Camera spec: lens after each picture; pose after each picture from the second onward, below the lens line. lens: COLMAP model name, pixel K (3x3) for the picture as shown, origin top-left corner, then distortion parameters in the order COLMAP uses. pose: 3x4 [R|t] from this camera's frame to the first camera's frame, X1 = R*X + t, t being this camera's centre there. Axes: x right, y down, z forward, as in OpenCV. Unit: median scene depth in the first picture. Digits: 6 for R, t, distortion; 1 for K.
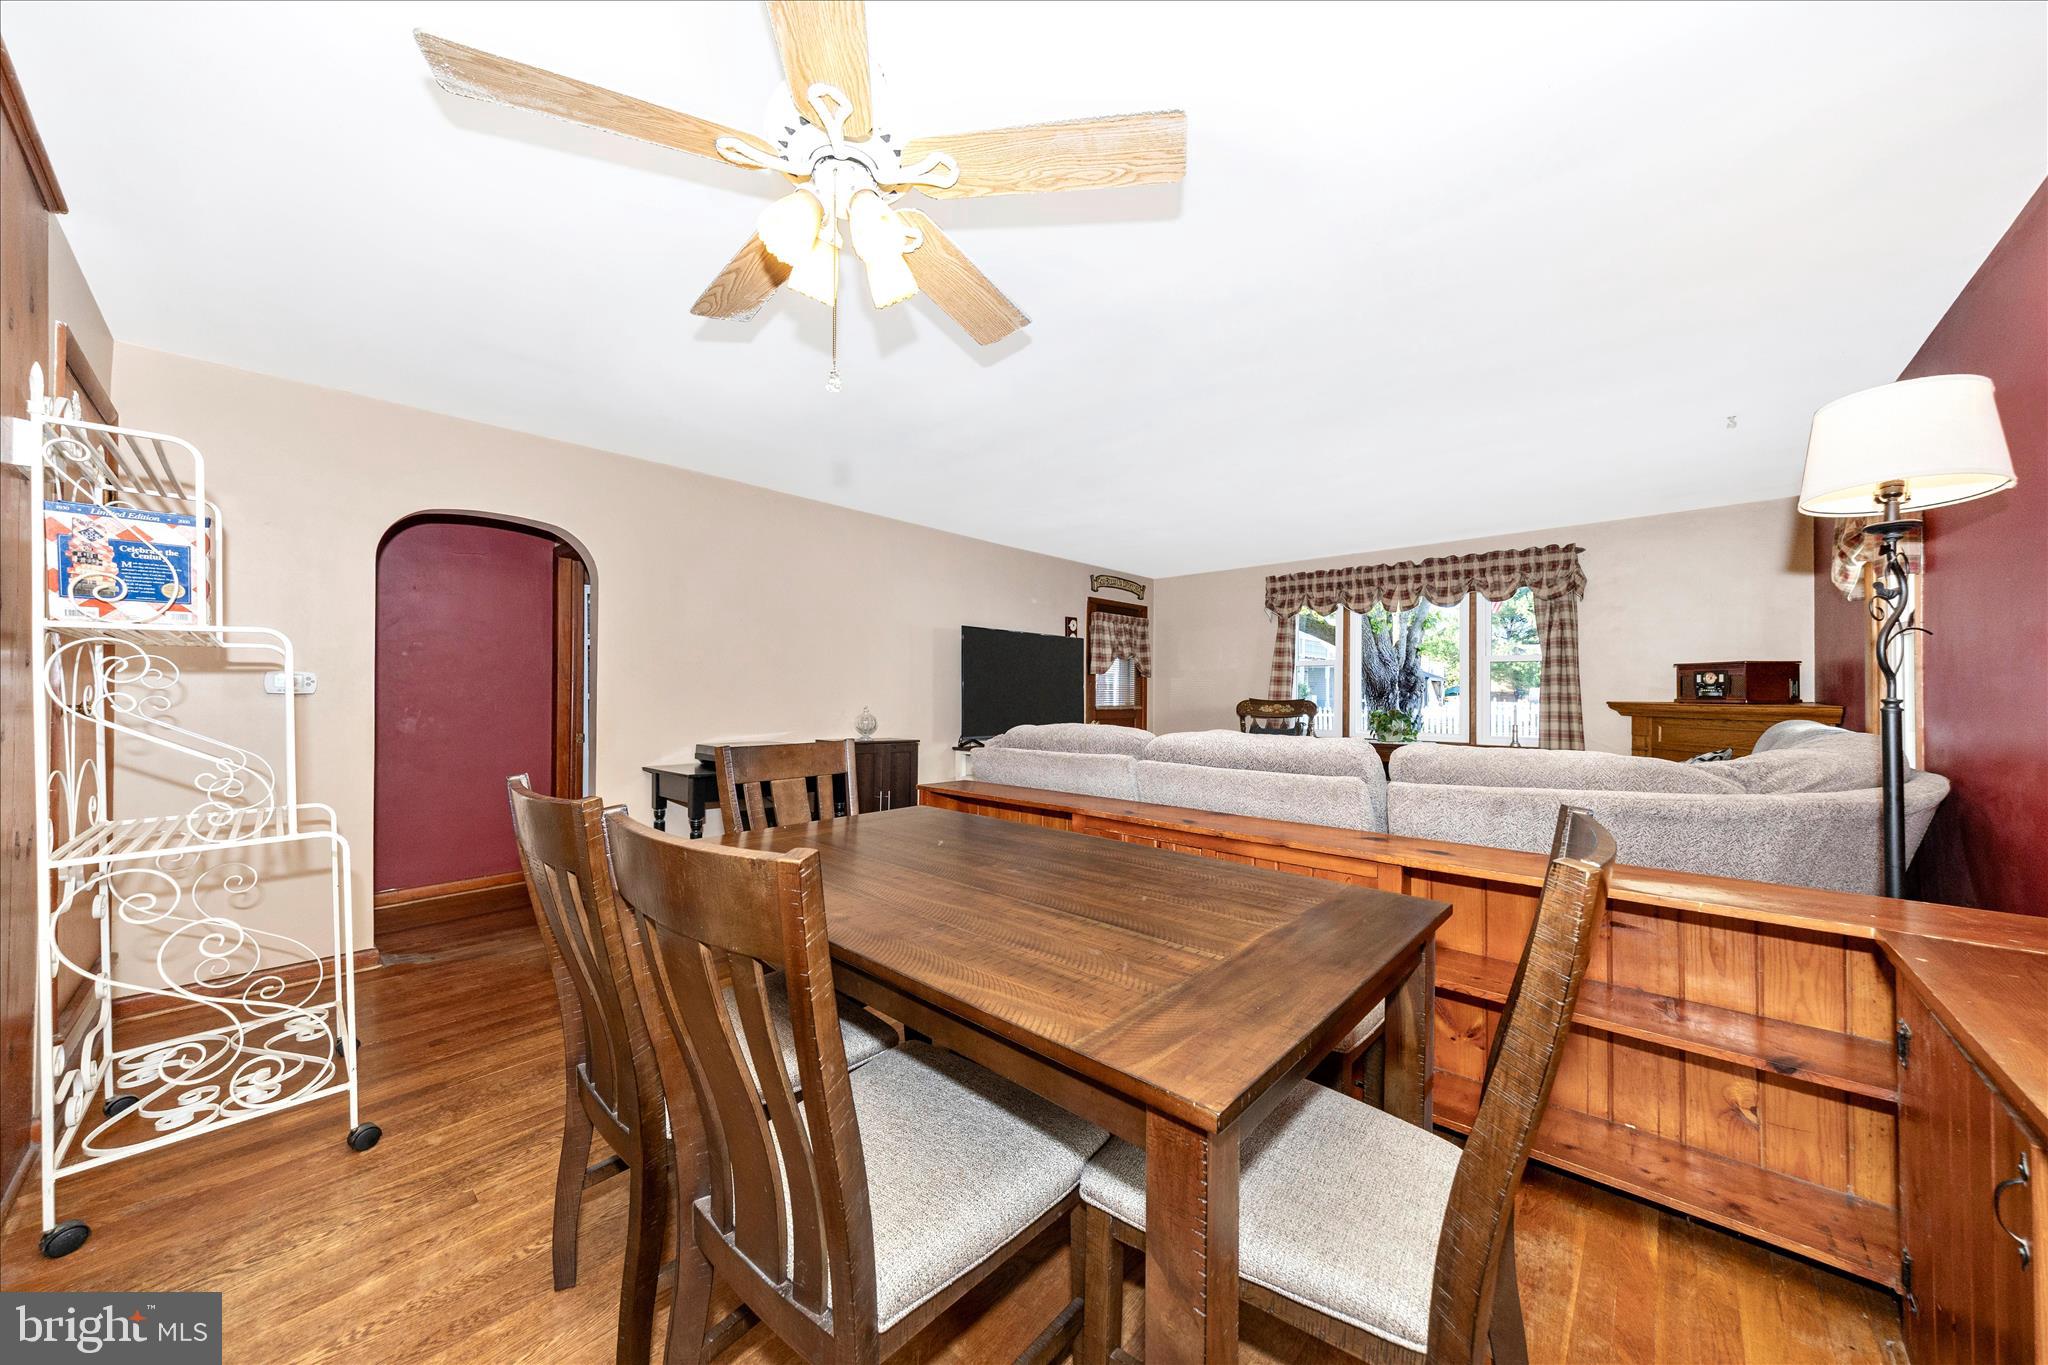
lens RADIAL K [[702.4, 0, 1028.5], [0, 702.4, 692.9], [0, 0, 1]] dist [0.001144, -0.001551]
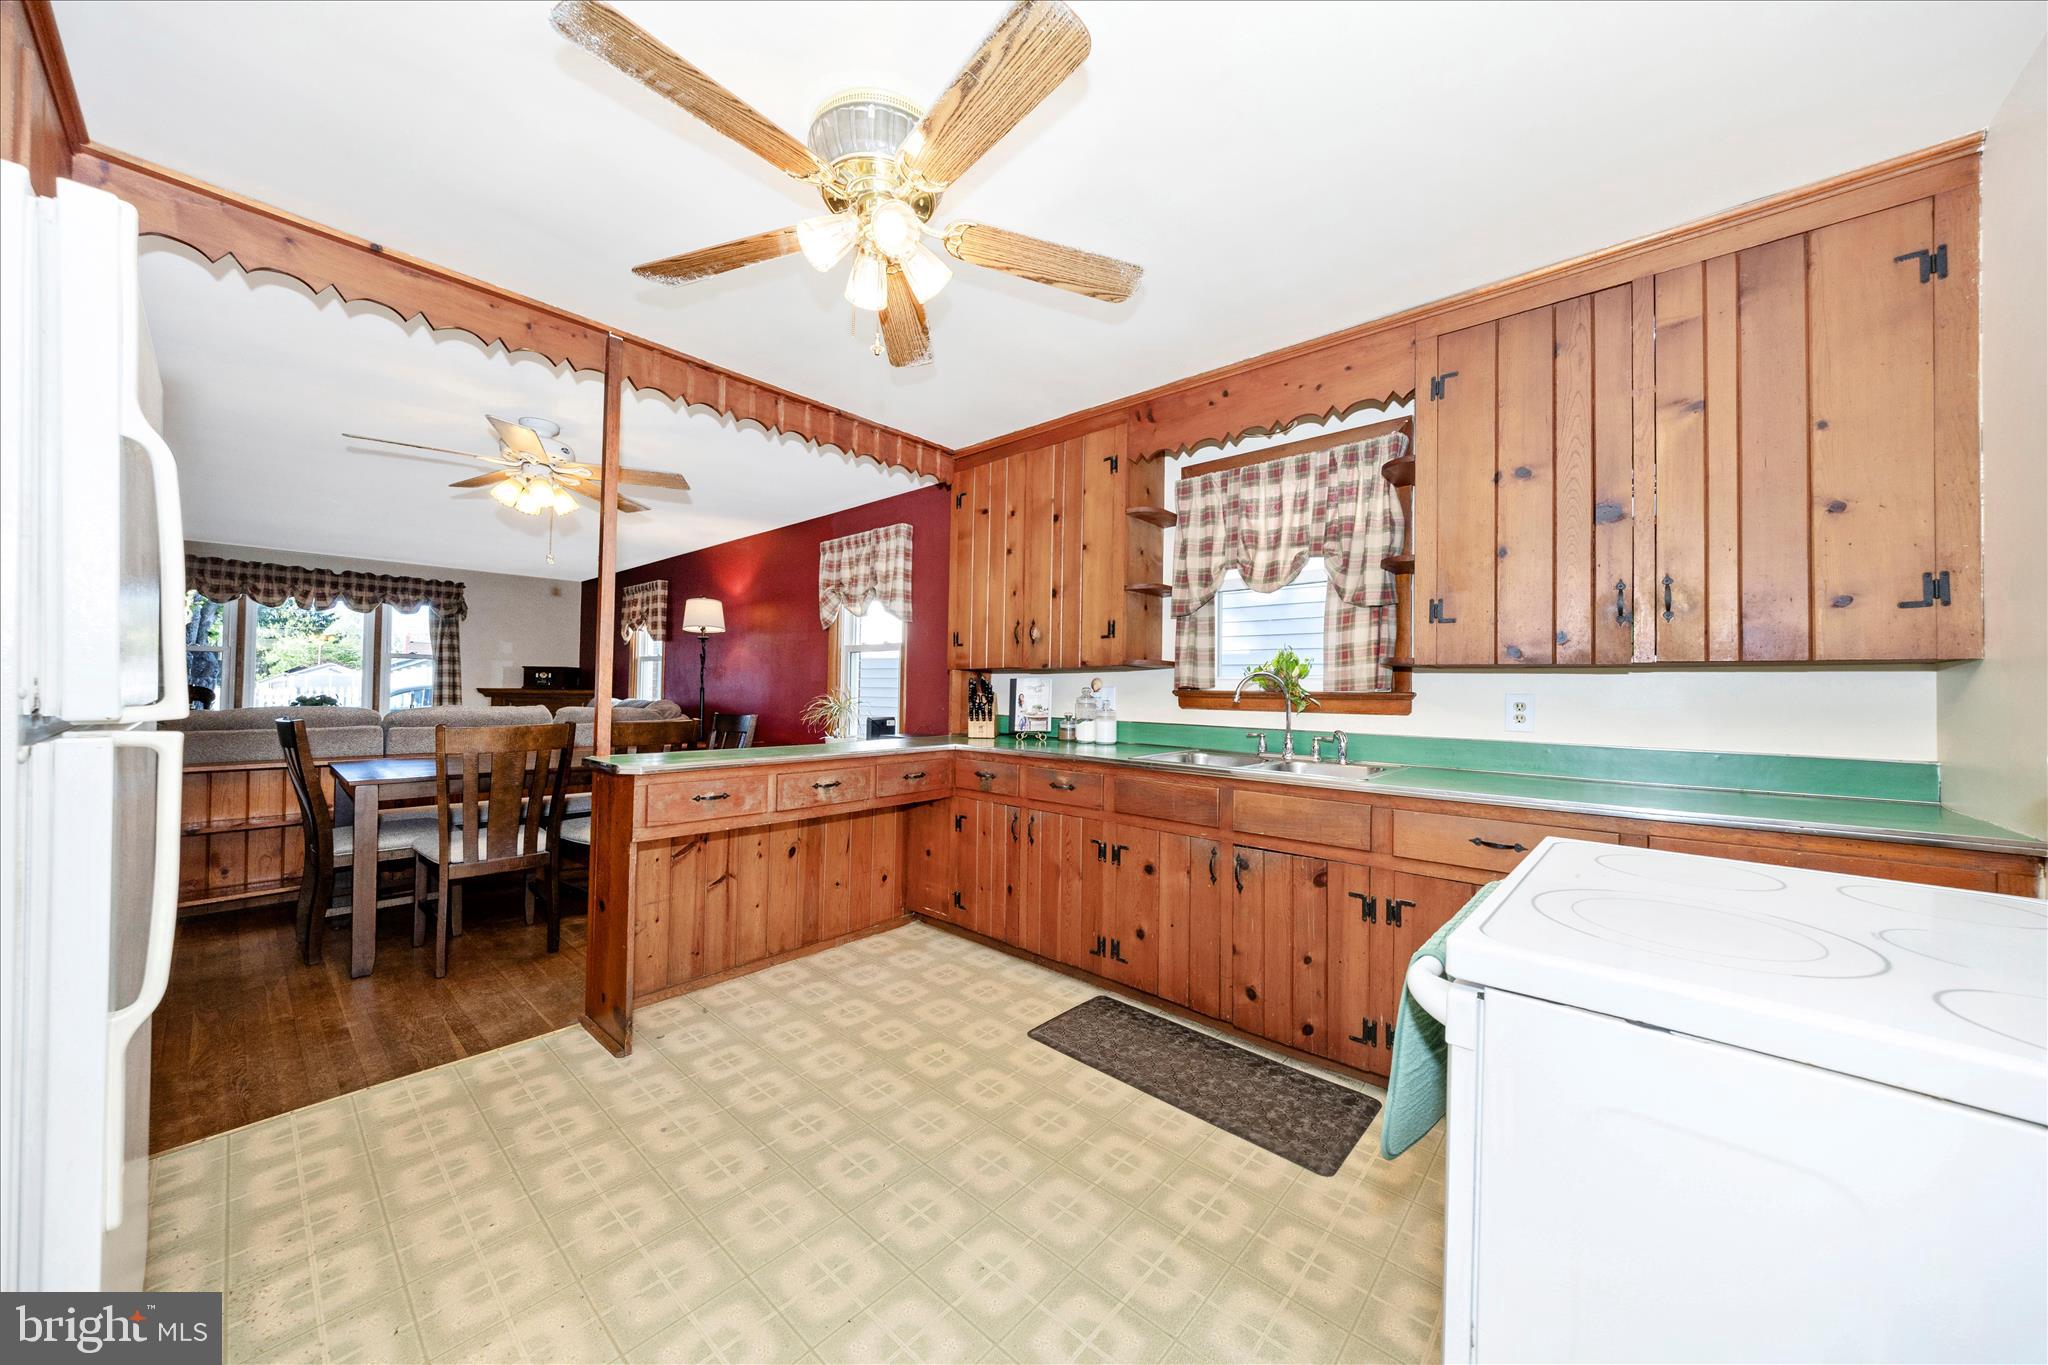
lens RADIAL K [[702.4, 0, 995.9], [0, 702.4, 670.1], [0, 0, 1]] dist [0.001144, -0.001551]
pose [[0.002383, 0.026404, 0.999649, -0.649323], [-0.014585, 0.999546, -0.026366, -0.002708], [-0.999891, -0.014517, 0.002767, -0.134397]]
